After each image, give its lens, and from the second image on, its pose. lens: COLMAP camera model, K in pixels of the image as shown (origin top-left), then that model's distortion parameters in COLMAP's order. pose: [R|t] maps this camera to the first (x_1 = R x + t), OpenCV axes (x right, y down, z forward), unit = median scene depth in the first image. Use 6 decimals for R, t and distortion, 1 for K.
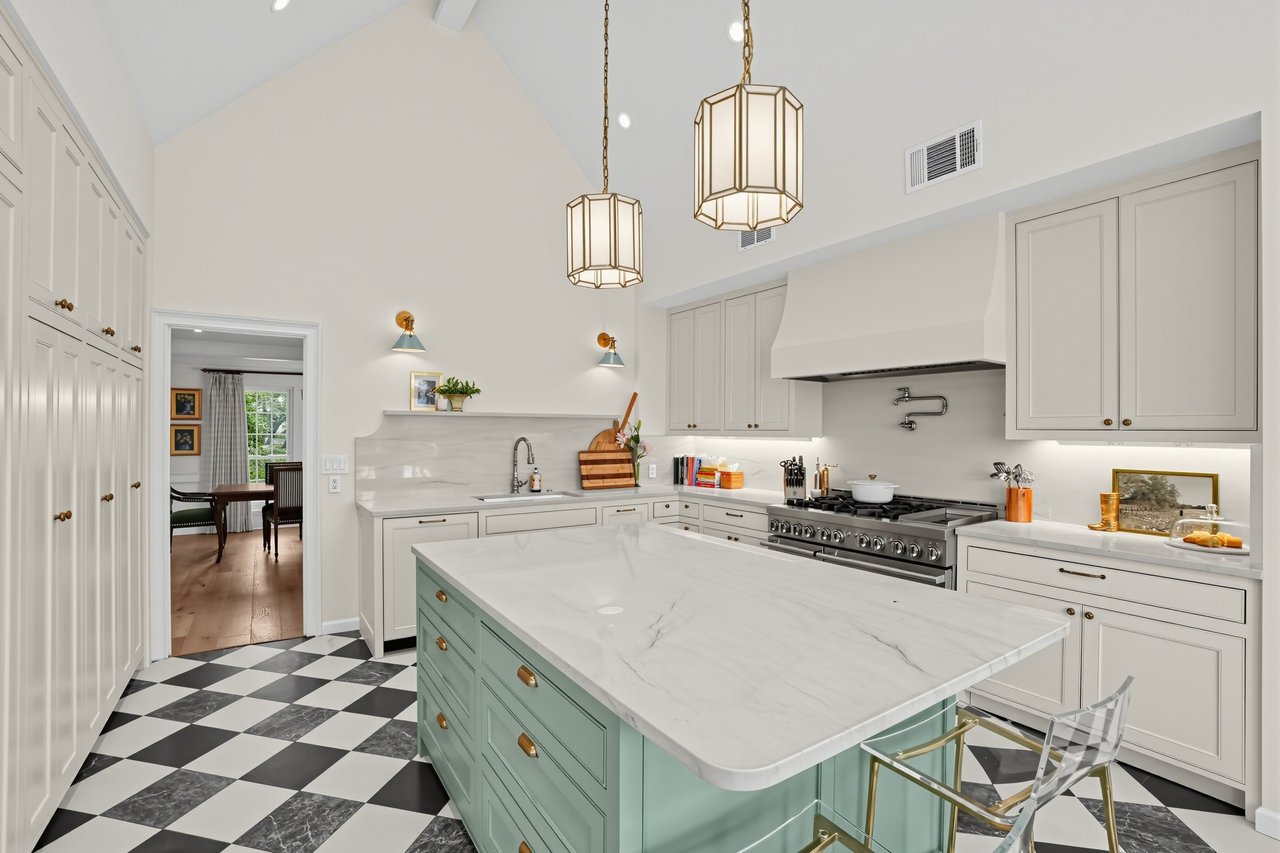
lens RADIAL K [[574.6, 0, 628.7], [0, 574.6, 427.2], [0, 0, 1]] dist [-0.035218, 0.001296]
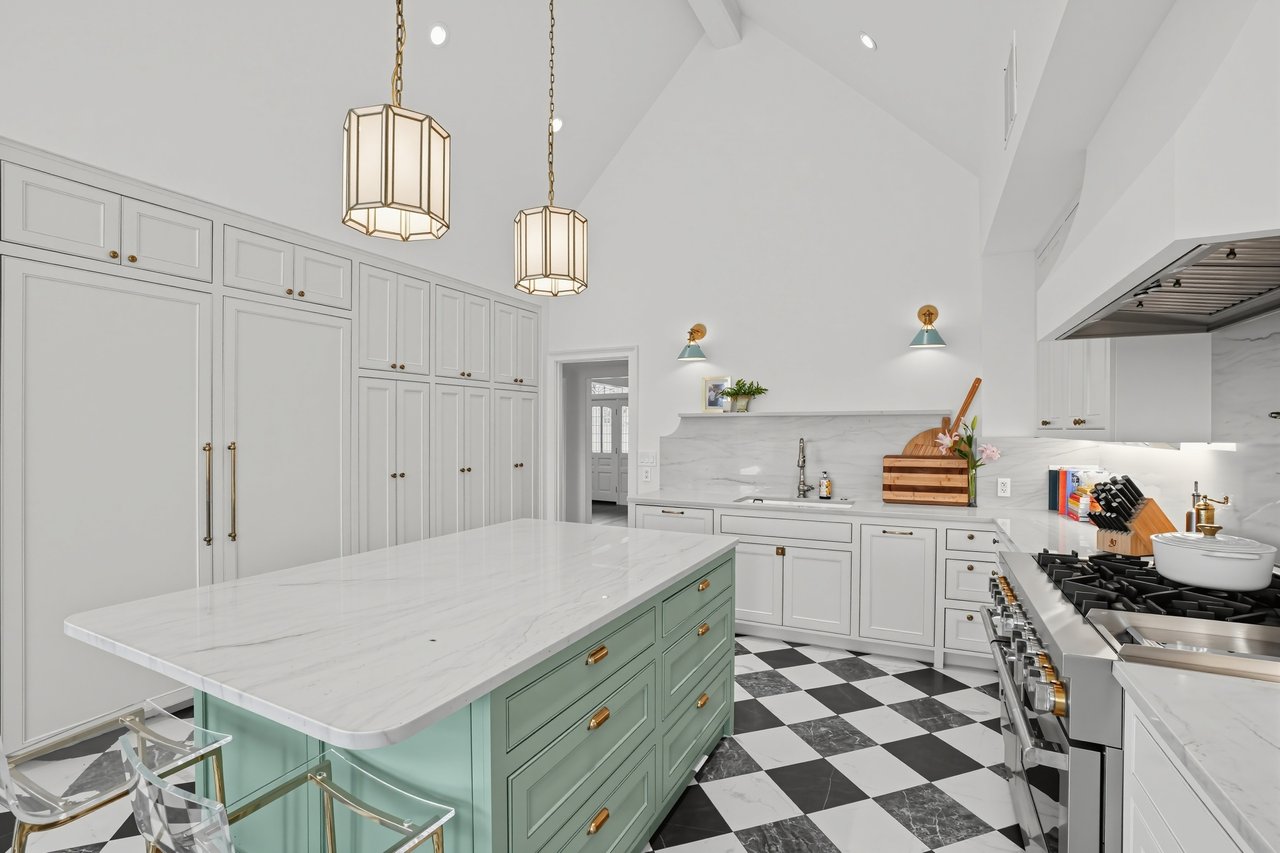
lens RADIAL K [[574.6, 0, 638.7], [0, 574.6, 426.1], [0, 0, 1]] dist [-0.035218, 0.001296]
pose [[0.513179, -0.008323, -0.858241, 0.443508], [0.006558, 0.999962, -0.005776, 0.002180], [0.858256, -0.002664, 0.513214, 0.279650]]
